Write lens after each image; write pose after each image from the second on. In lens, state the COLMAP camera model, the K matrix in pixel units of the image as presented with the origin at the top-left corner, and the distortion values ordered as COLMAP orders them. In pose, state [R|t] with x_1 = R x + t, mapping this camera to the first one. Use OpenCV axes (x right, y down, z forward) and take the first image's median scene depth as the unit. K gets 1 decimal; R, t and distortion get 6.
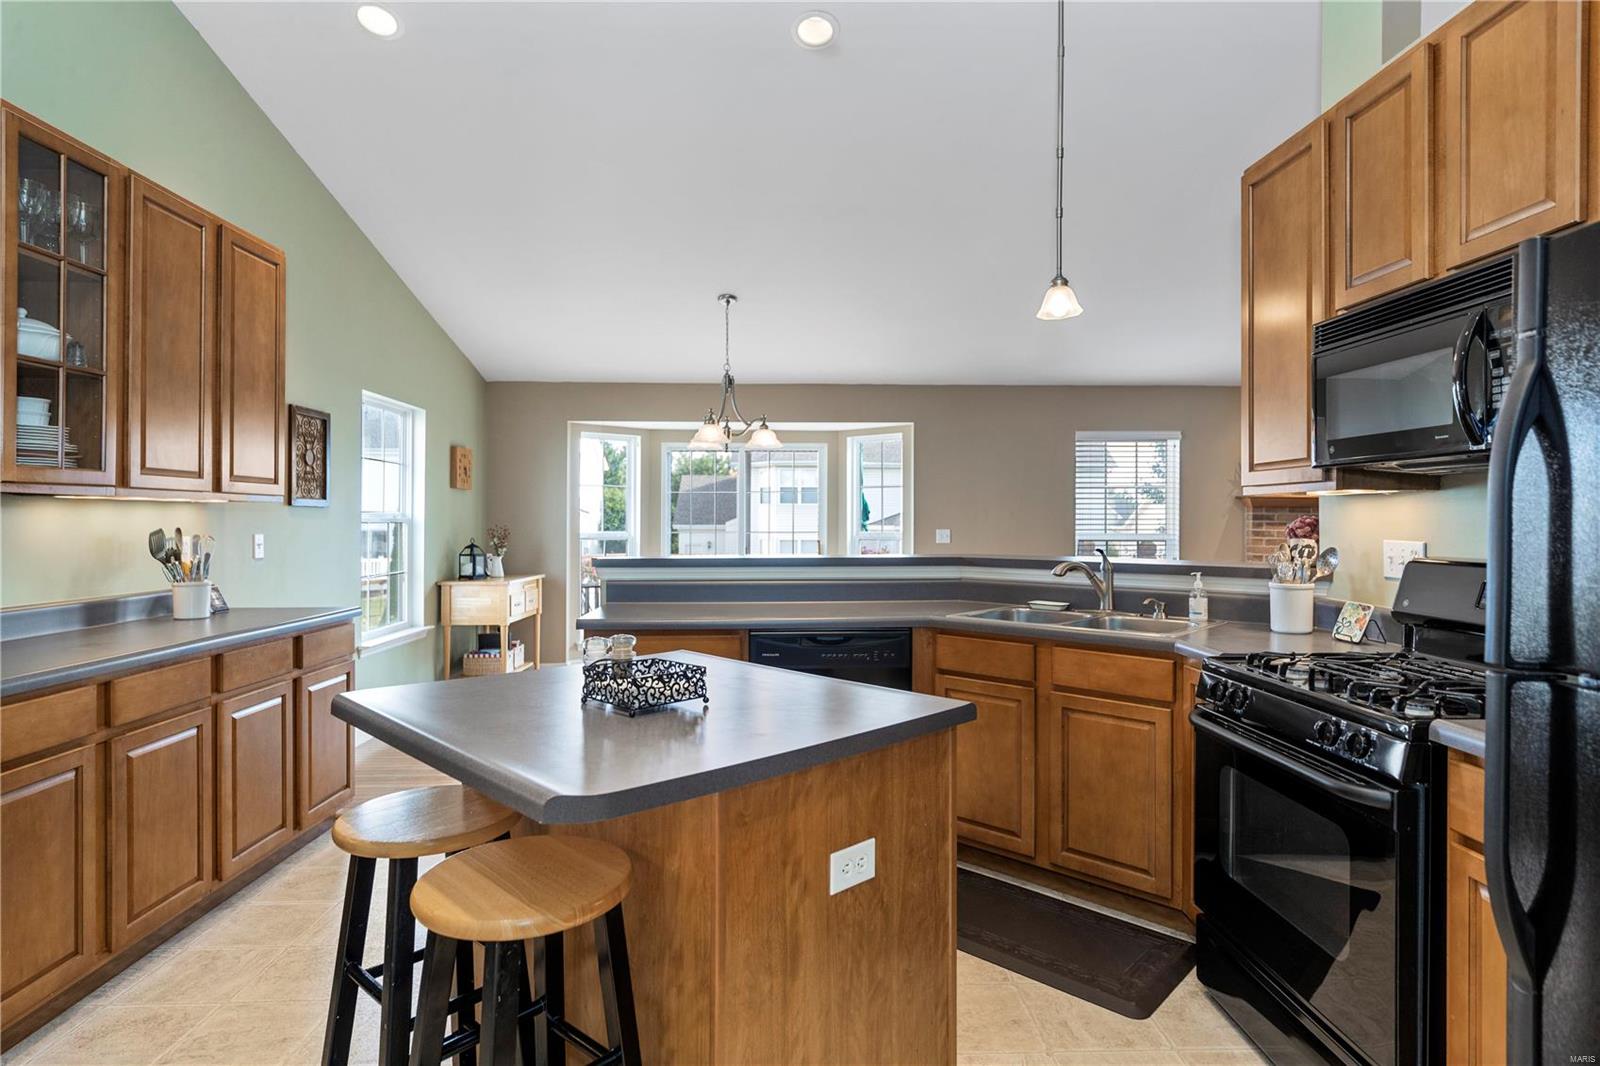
lens RADIAL K [[852.0, 0, 806.9], [0, 852.0, 523.7], [0, 0, 1]] dist [0.001877, 0.001315]
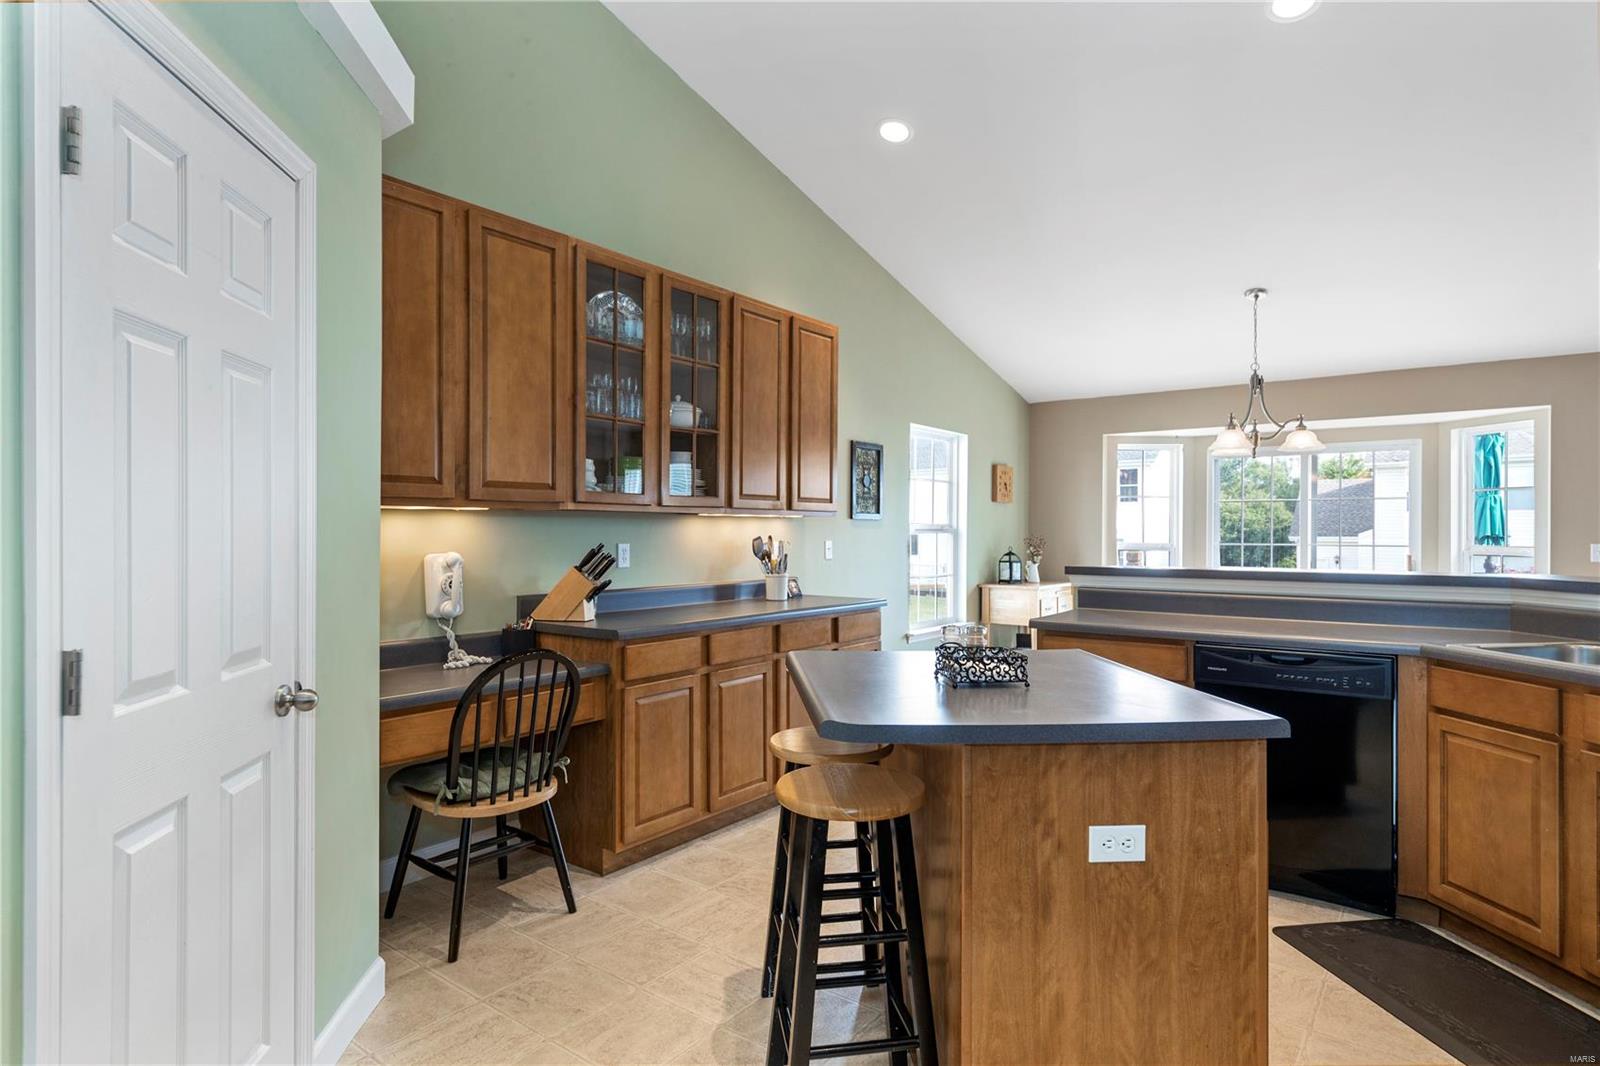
lens RADIAL K [[849.8, 0, 807.8], [0, 849.8, 532.3], [0, 0, 1]] dist [0.000535, 0.000582]
pose [[0.775067, 0.003093, -0.631872, 0.220349], [-0.004024, 0.999992, -0.000041, -0.000677], [0.631866, 0.002575, 0.775073, -0.055611]]
